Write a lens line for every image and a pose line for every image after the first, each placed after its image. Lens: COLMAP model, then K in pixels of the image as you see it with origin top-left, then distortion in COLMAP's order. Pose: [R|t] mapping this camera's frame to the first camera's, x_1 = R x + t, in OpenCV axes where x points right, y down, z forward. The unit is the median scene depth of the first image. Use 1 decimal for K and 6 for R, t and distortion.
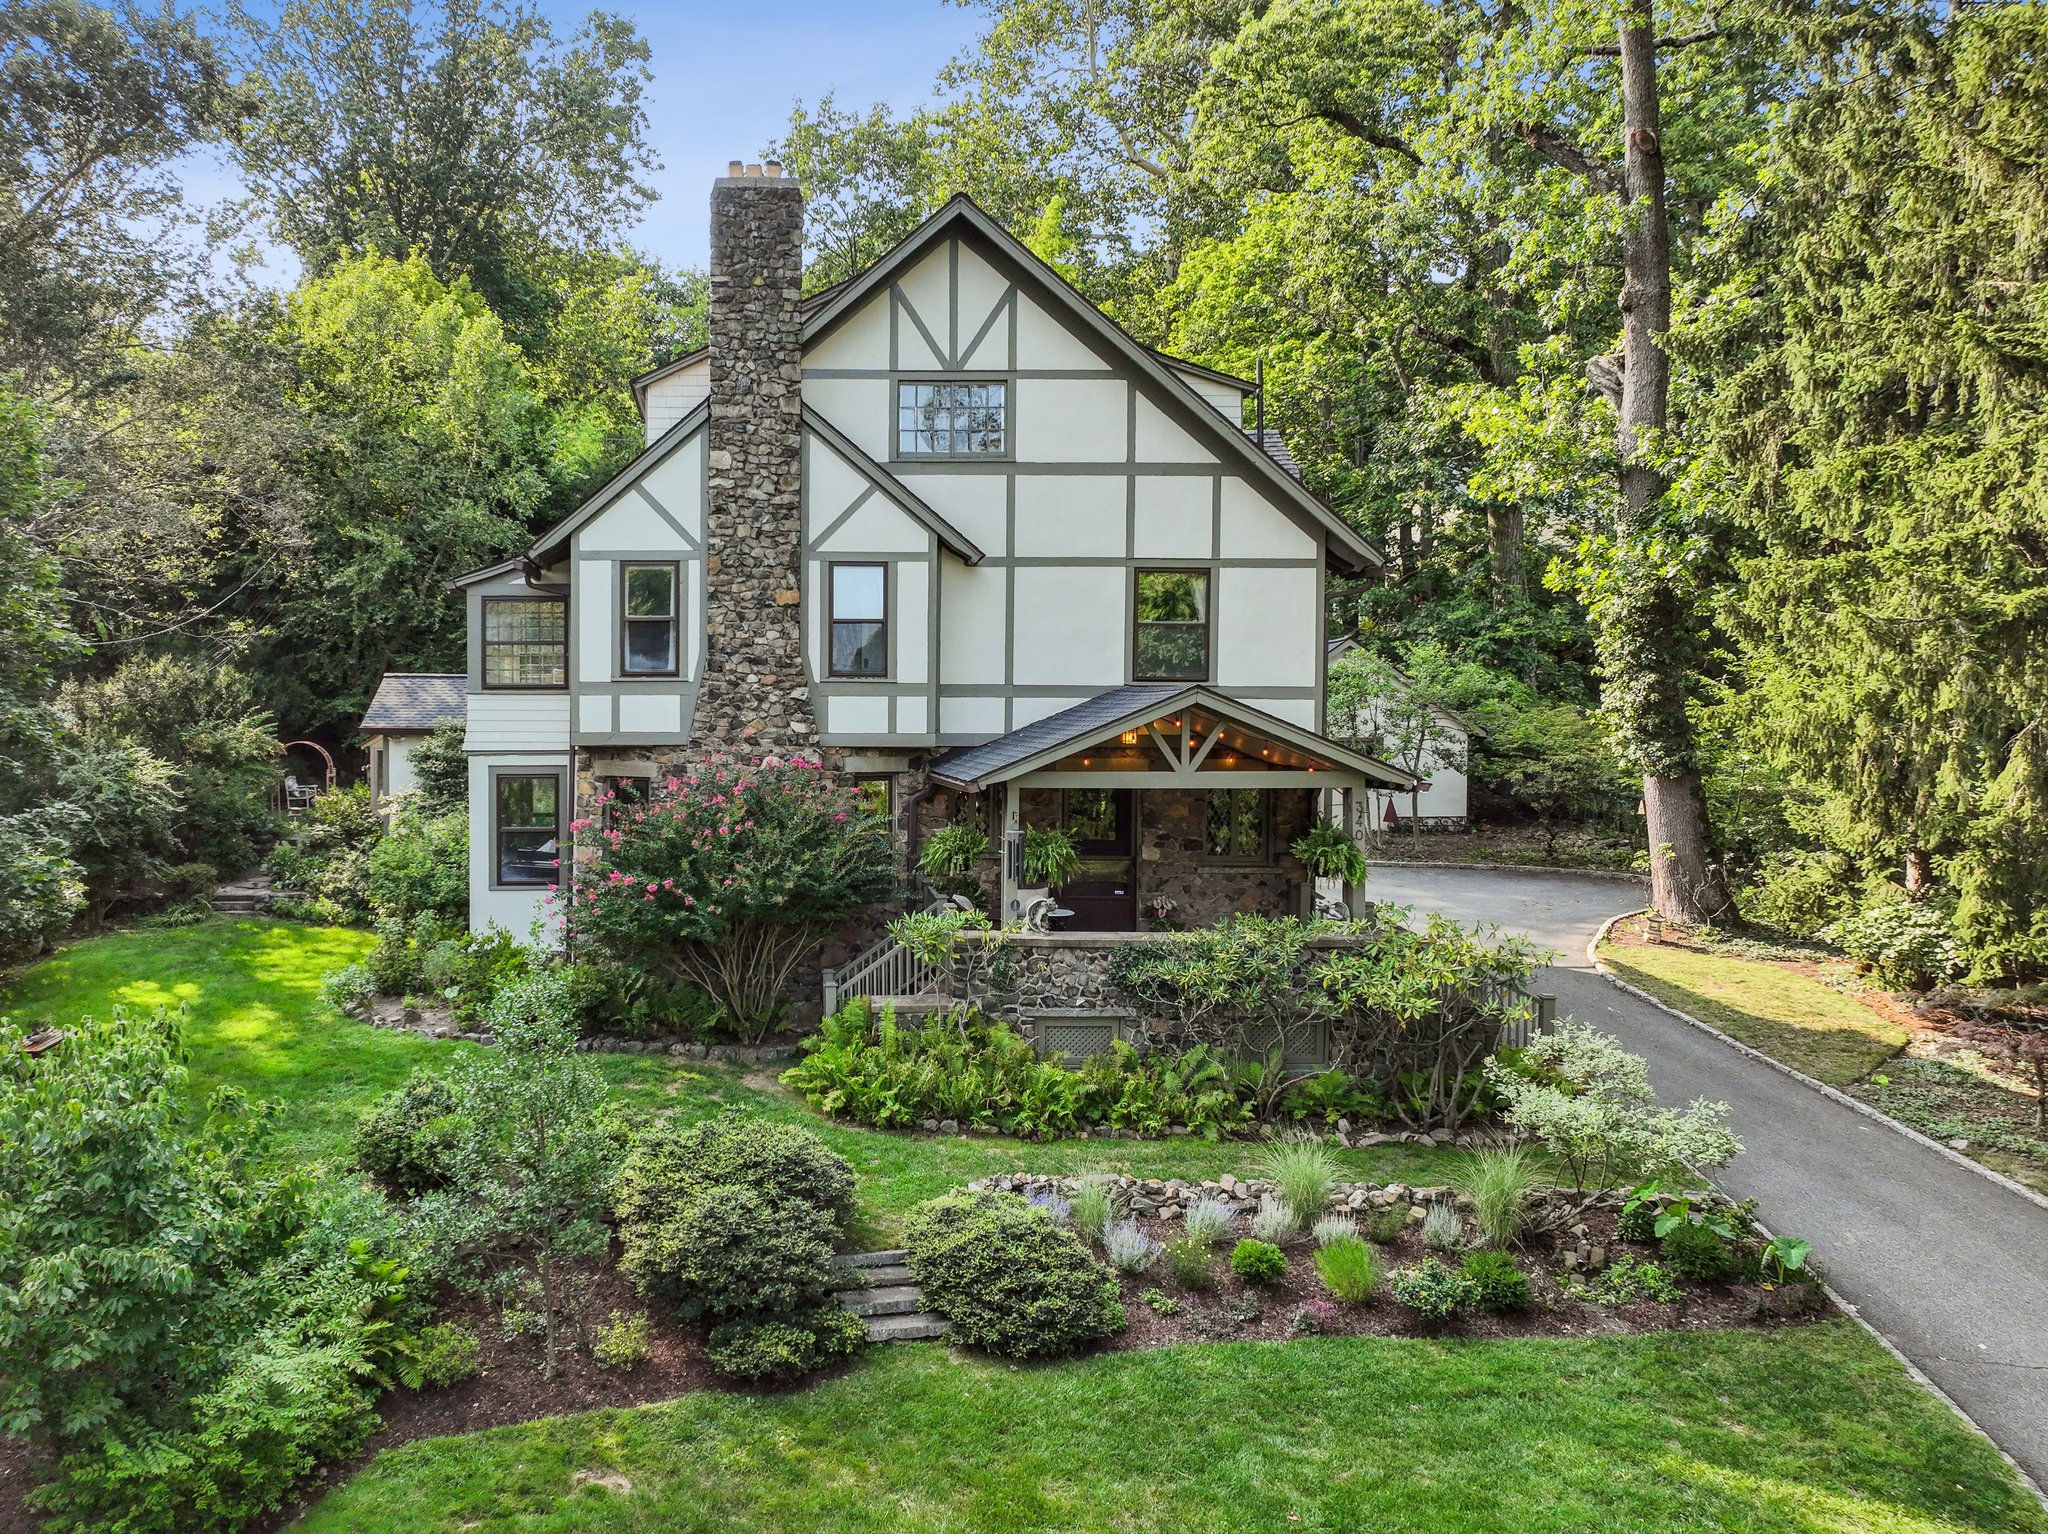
lens RADIAL K [[1551.9, 0, 746.3], [0, 1551.9, 761.3], [0, 0, 1]] dist [0.007913, -0.006482]
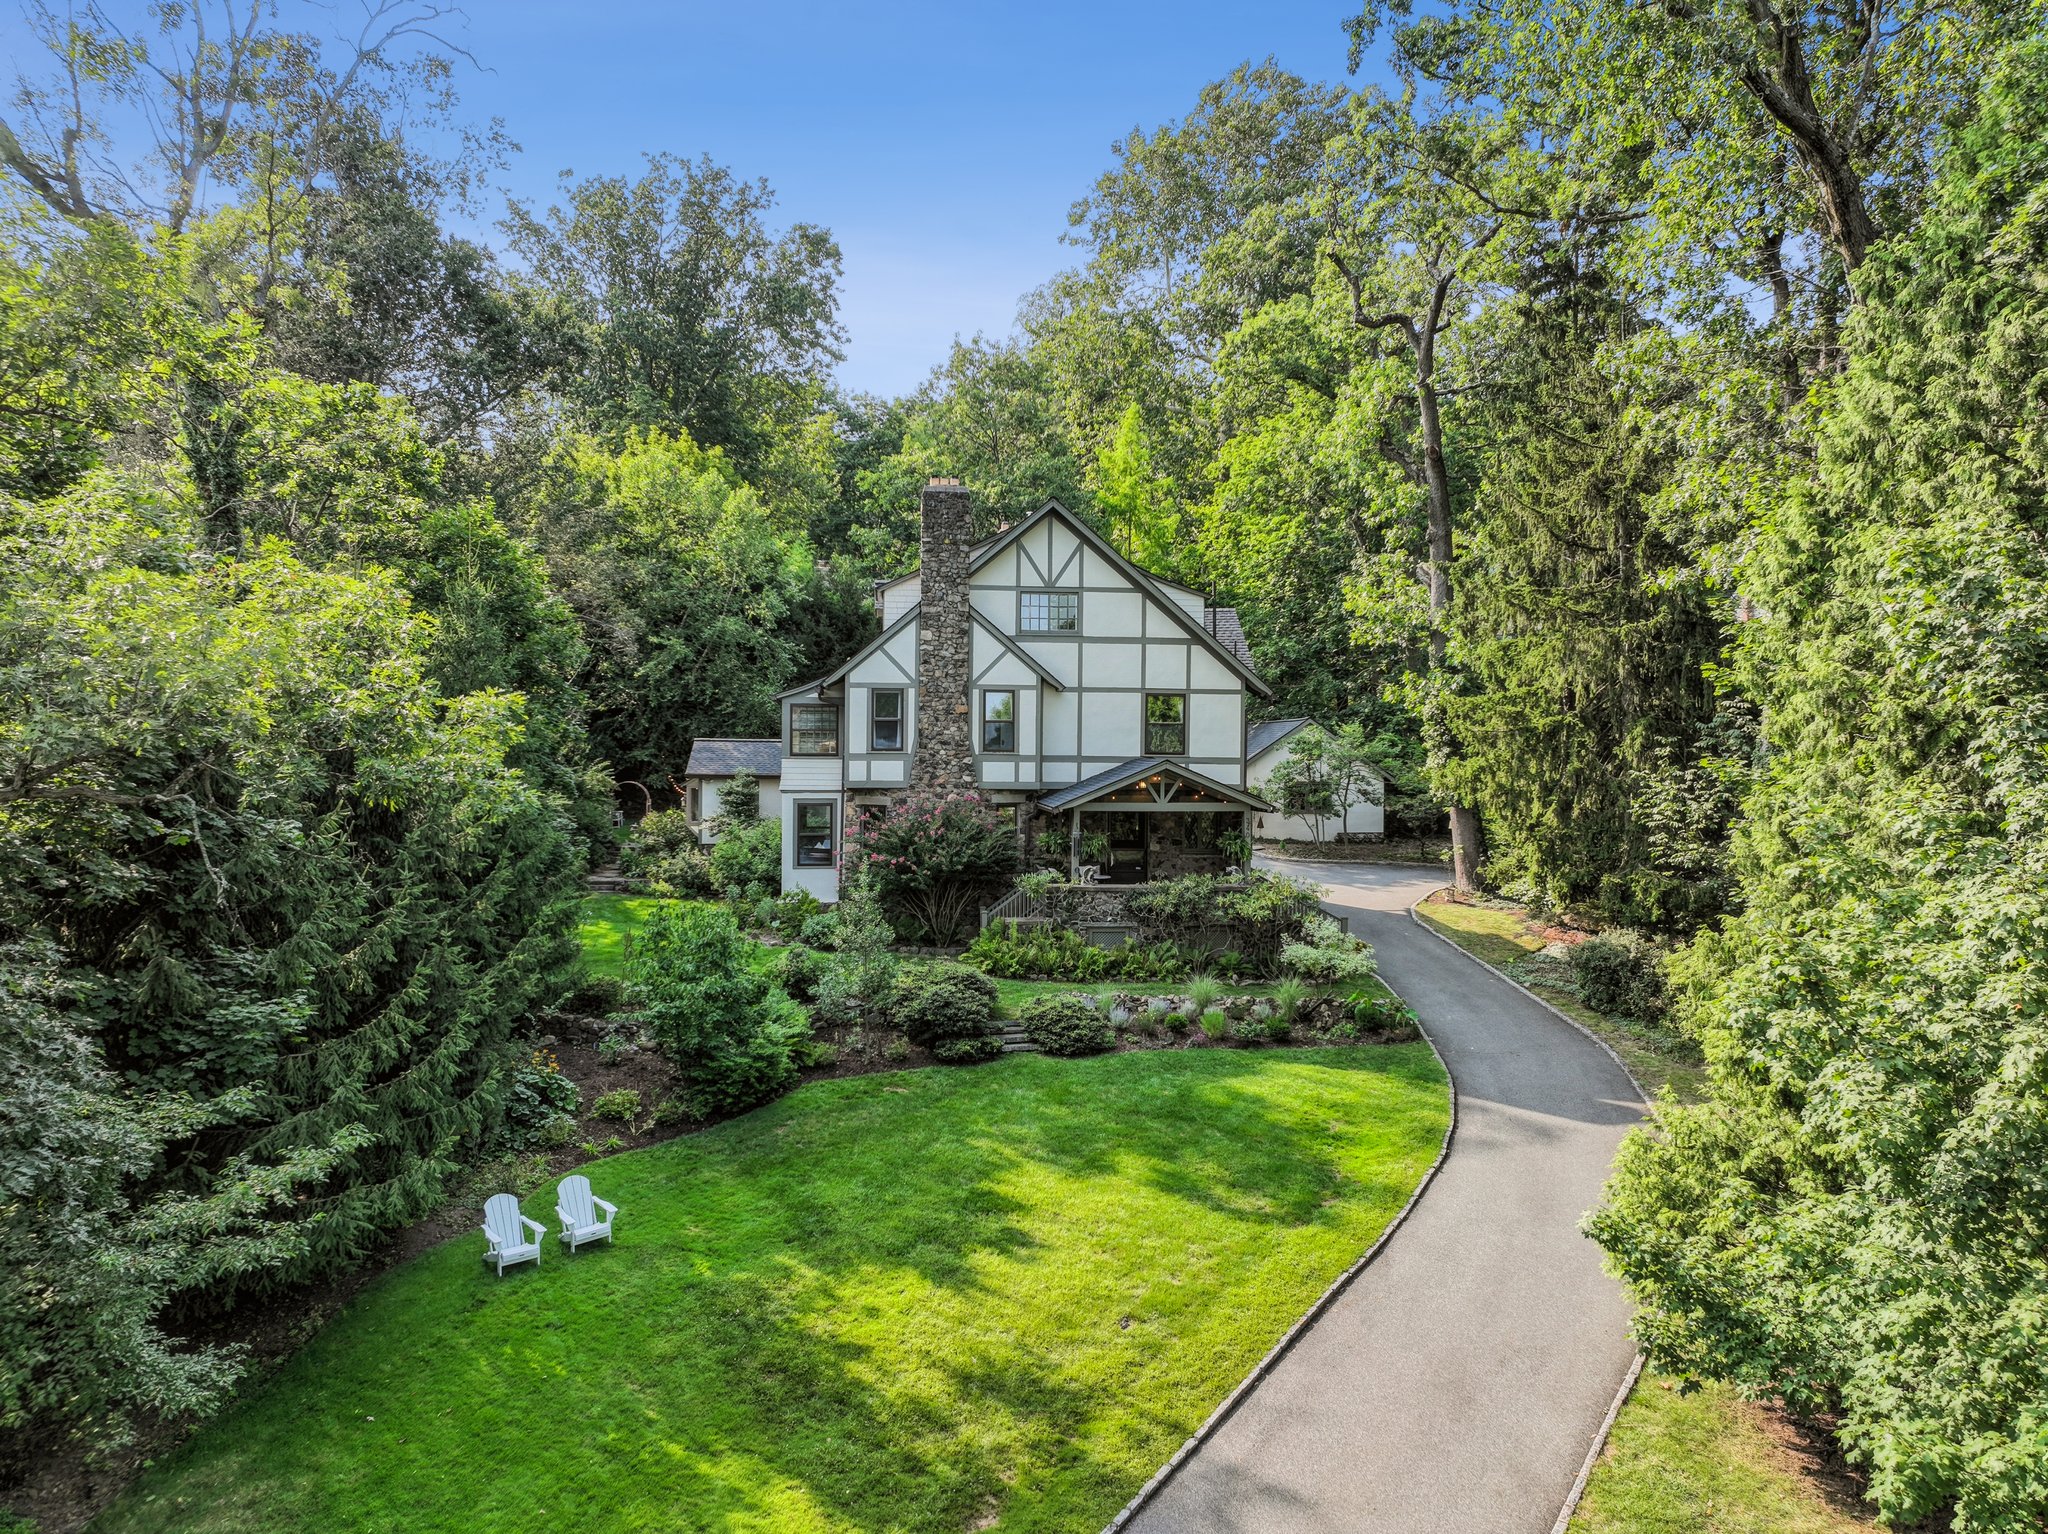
lens RADIAL K [[1444.8, 0, 1017.4], [0, 1444.8, 772.7], [0, 0, 1]] dist [0.003784, 0.006593]
pose [[0.996022, 0.005786, 0.088920, -0.060458], [-0.004840, 0.999929, -0.010851, -0.010113], [-0.088976, 0.010377, 0.995980, -0.738394]]
